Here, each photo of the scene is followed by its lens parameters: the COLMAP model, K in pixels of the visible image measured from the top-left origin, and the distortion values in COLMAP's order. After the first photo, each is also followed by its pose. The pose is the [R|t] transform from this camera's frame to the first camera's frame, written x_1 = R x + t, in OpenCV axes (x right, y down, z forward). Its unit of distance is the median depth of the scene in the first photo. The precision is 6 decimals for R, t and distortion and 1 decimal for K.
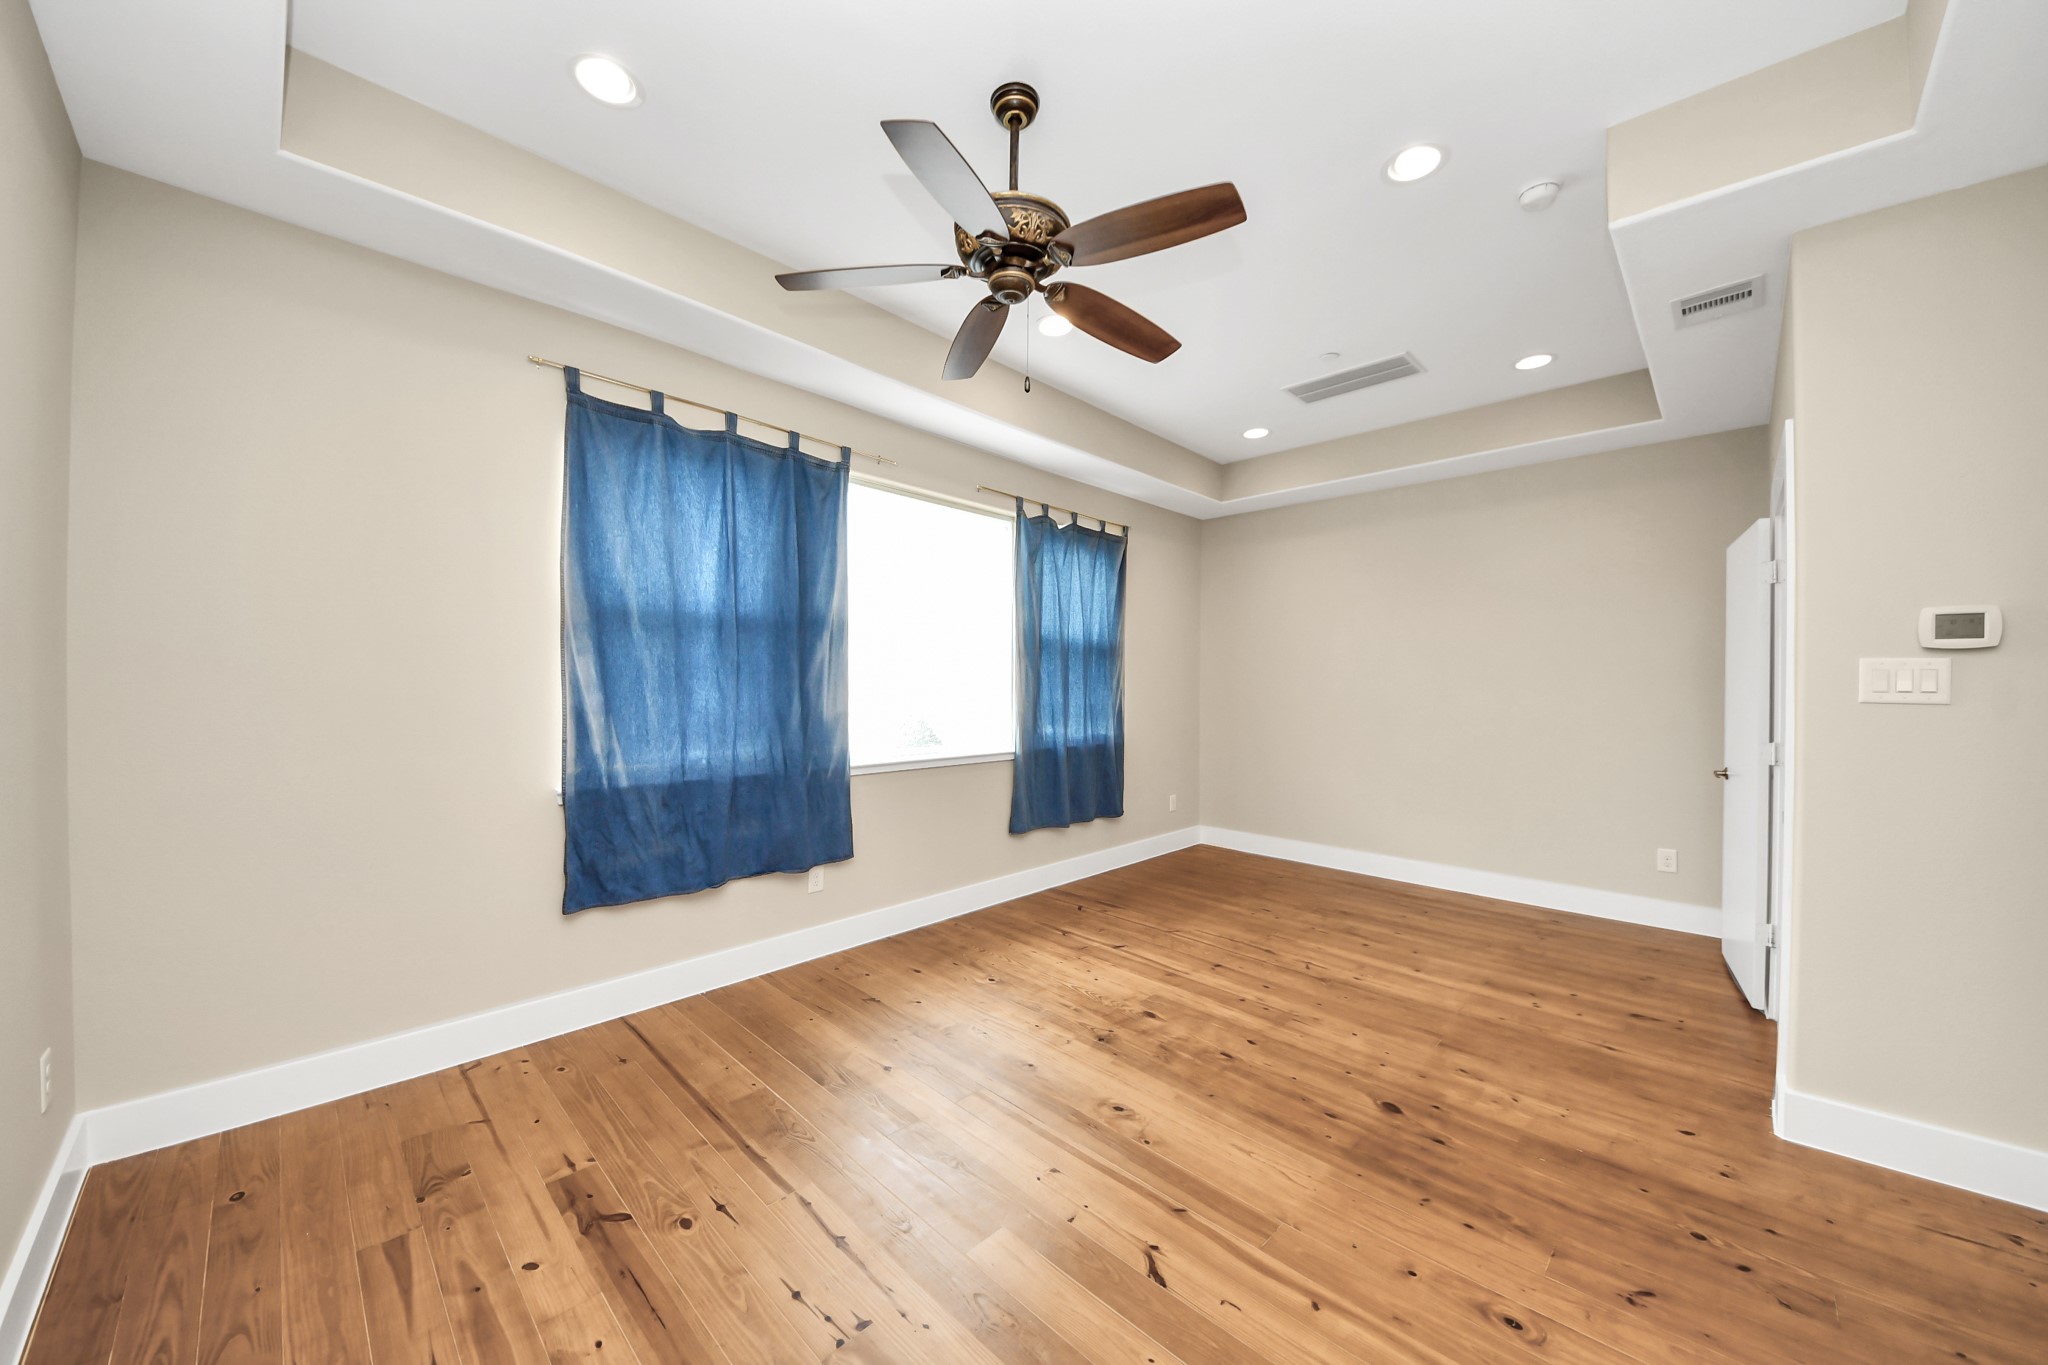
lens RADIAL K [[755.5, 0, 1021.8], [0, 755.5, 689.4], [0, 0, 1]] dist [0.047541, -0.026078]
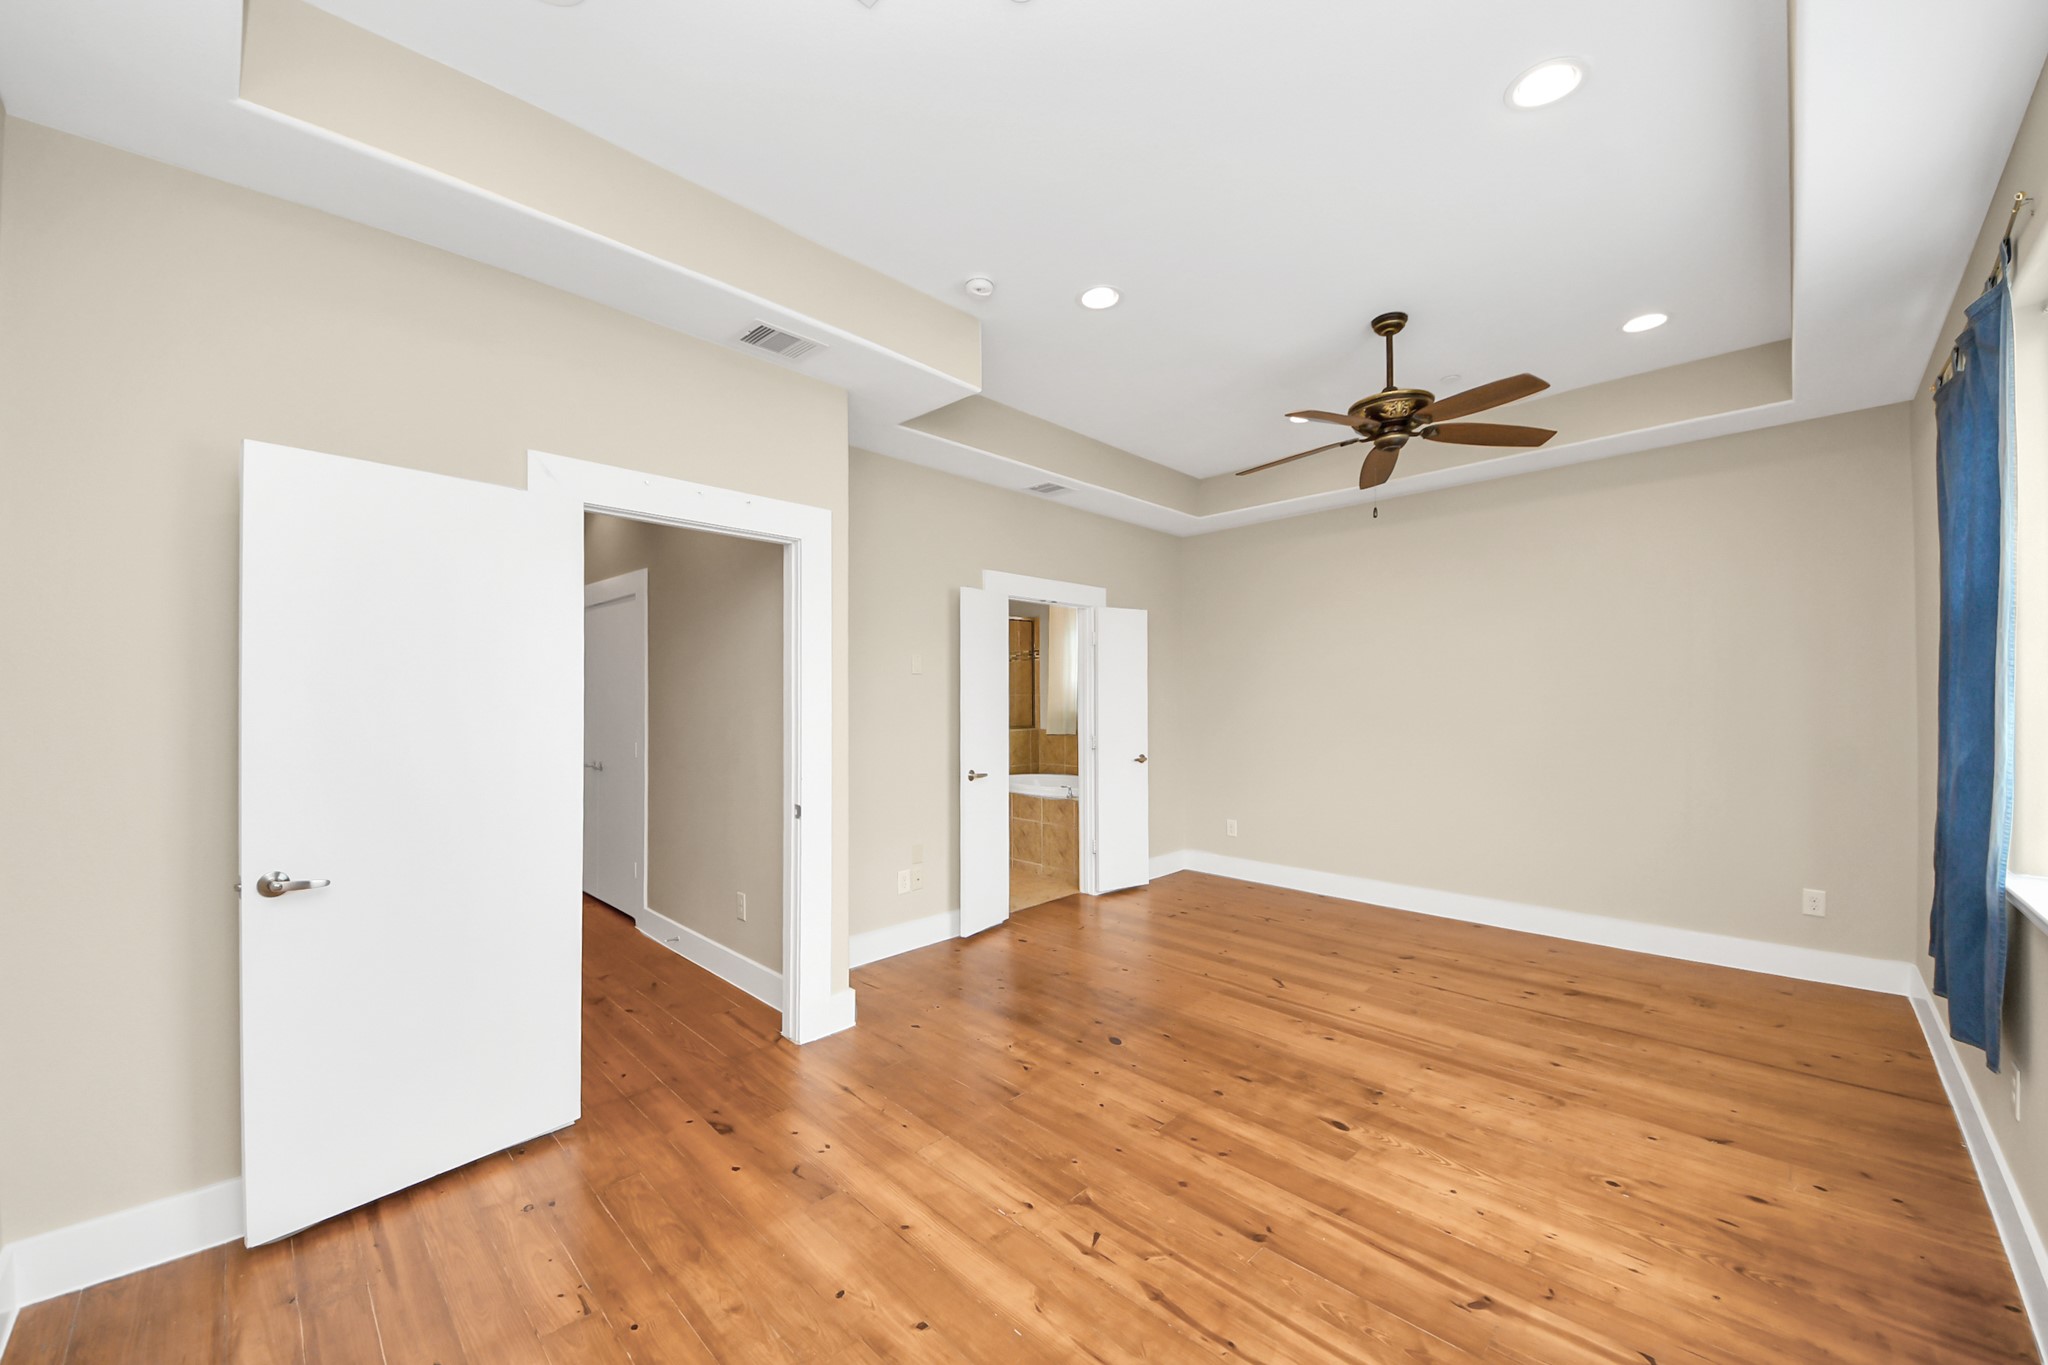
lens RADIAL K [[755.5, 0, 1021.8], [0, 755.5, 689.4], [0, 0, 1]] dist [0.047541, -0.026078]
pose [[-0.999602, -0.010966, 0.026000, 0.483199], [-0.011079, 0.999930, -0.004190, -0.029454], [-0.025952, -0.004476, -0.999653, 1.800078]]
